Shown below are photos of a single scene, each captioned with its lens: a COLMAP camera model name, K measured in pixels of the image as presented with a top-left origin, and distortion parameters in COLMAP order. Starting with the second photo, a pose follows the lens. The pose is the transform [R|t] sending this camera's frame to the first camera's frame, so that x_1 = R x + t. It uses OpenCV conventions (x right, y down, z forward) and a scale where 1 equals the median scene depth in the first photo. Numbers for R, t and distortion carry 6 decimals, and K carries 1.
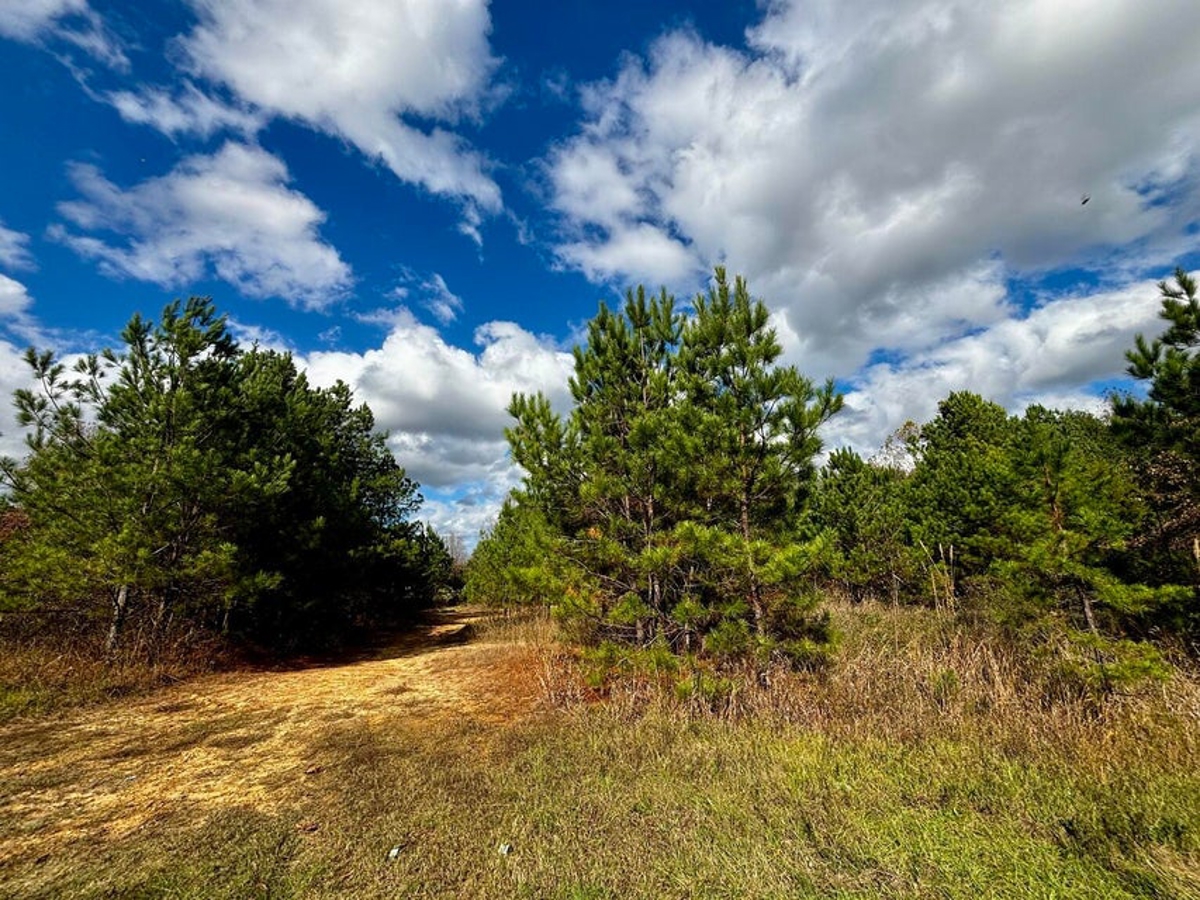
lens RADIAL K [[482.9, 0, 601.5], [0, 482.9, 453.7], [0, 0, 1]] dist [0.000300, 0.000204]
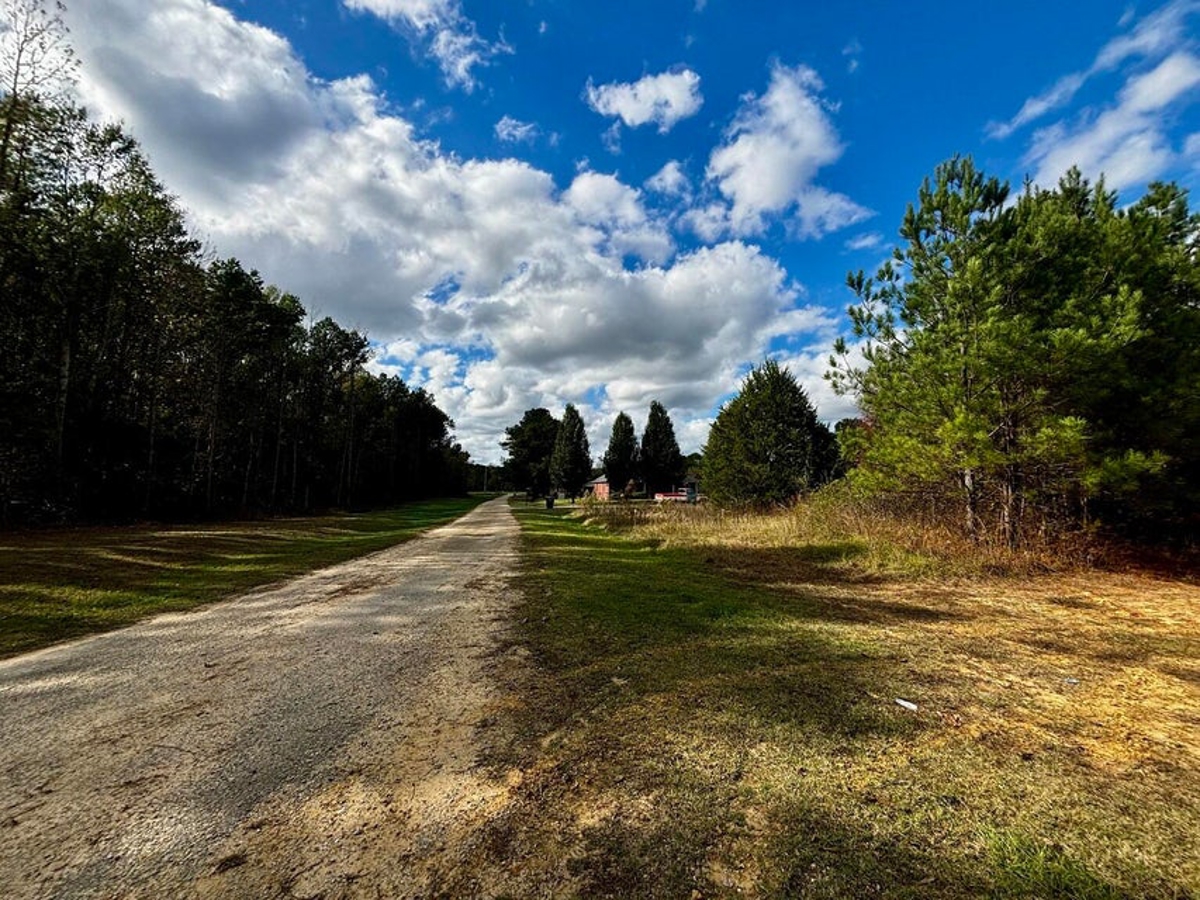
lens RADIAL K [[482.9, 0, 601.5], [0, 482.9, 453.7], [0, 0, 1]] dist [0.000300, 0.000204]
pose [[0.189950, -0.047360, -0.980651, -0.166529], [0.252342, 0.967636, 0.002147, 0.053189], [0.948811, -0.247867, 0.195754, 0.099023]]
